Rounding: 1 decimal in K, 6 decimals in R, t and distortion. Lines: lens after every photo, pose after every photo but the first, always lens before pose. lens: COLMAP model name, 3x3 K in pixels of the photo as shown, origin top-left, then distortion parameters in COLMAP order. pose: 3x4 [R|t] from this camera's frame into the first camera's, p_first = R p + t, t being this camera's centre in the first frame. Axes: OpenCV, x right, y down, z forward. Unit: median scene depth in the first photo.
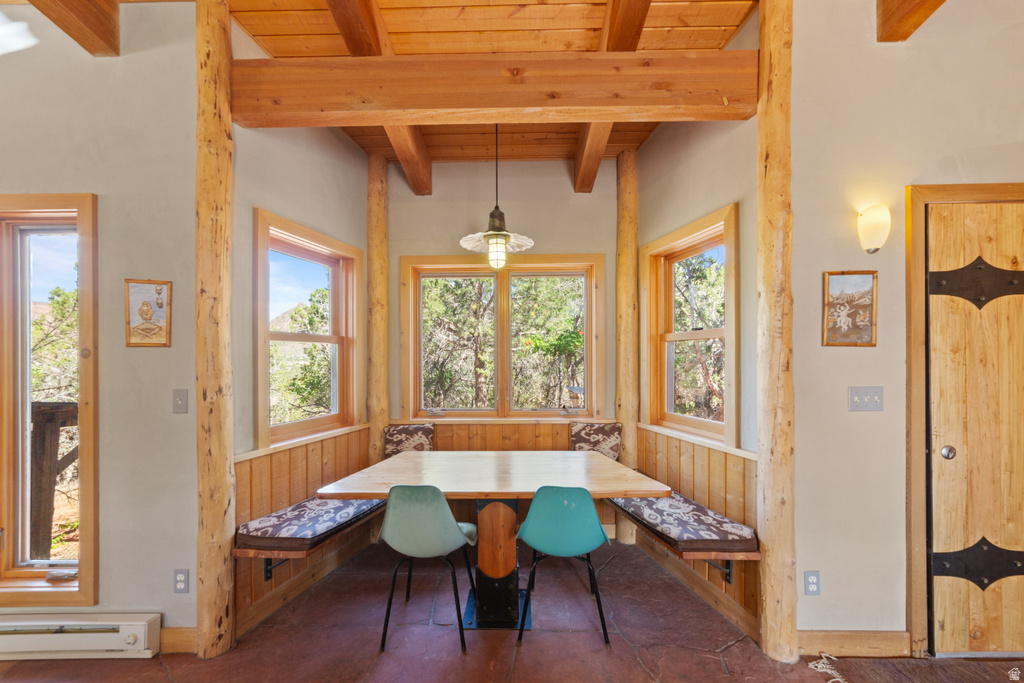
lens RADIAL K [[406.9, 0, 513.2], [0, 406.9, 360.8], [0, 0, 1]] dist [-0.018099, 0.007168]
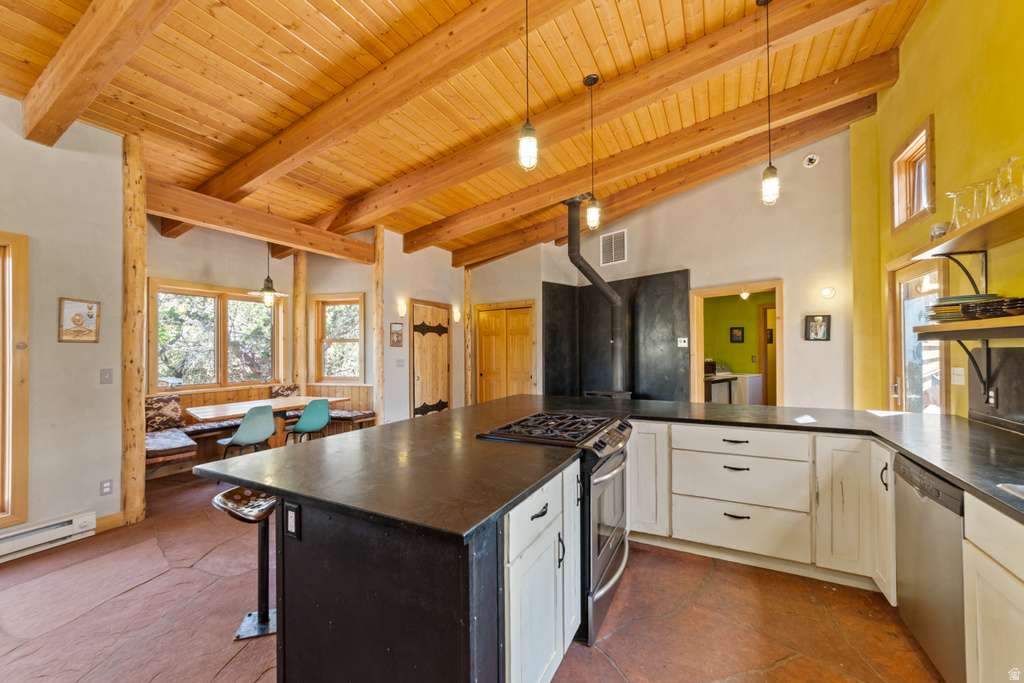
lens RADIAL K [[406.9, 0, 510.7], [0, 406.9, 347.3], [0, 0, 1]] dist [-0.018099, 0.007168]
pose [[0.454106, 0.009093, 0.890901, -1.547505], [0.004862, 0.999908, -0.012683, 0.011844], [-0.890934, 0.010091, 0.454020, -1.201823]]
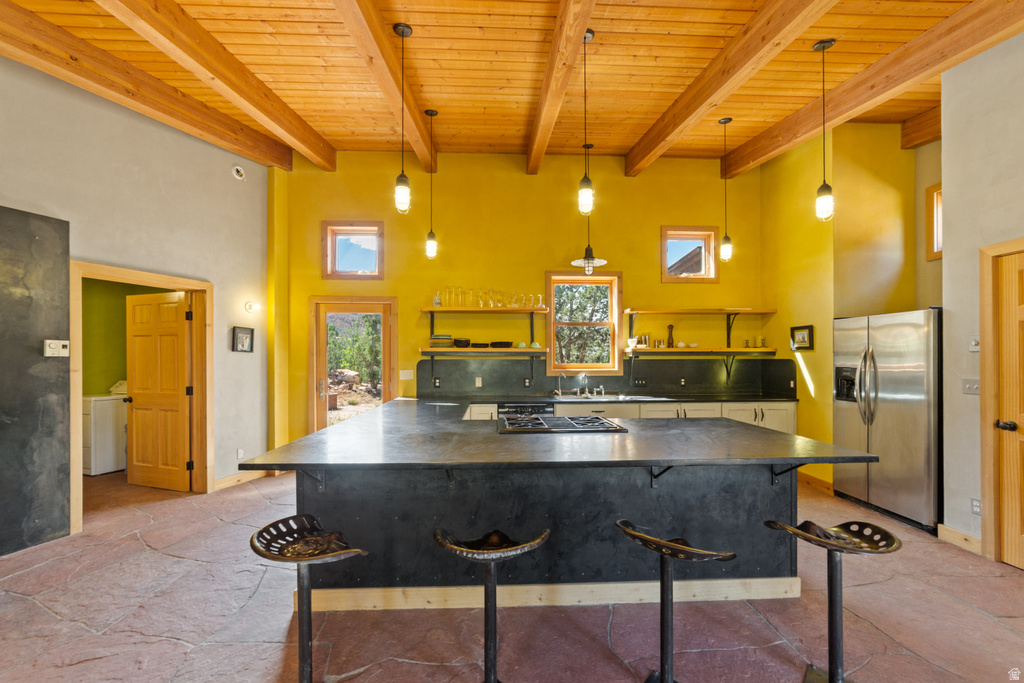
lens RADIAL K [[406.9, 0, 513.2], [0, 406.9, 357.9], [0, 0, 1]] dist [-0.018099, 0.007168]
pose [[-0.998613, 0.006674, -0.052217, -0.147906], [0.006675, 0.999978, 0.000162, -0.002458], [0.052217, -0.000187, -0.998636, 0.716141]]
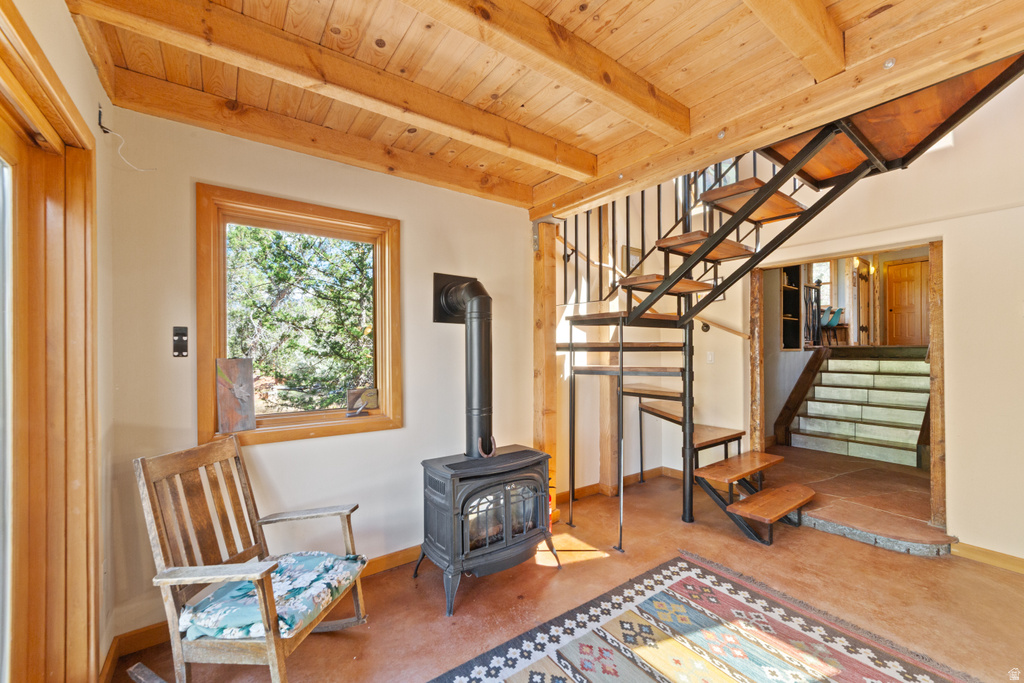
lens RADIAL K [[406.9, 0, 510.0], [0, 406.9, 346.5], [0, 0, 1]] dist [-0.018099, 0.007168]
pose [[0.805521, 0.002581, 0.592561, -5.719274], [0.001157, 0.999982, -0.005929, 0.748139], [-0.592566, 0.005461, 0.805504, -0.543888]]
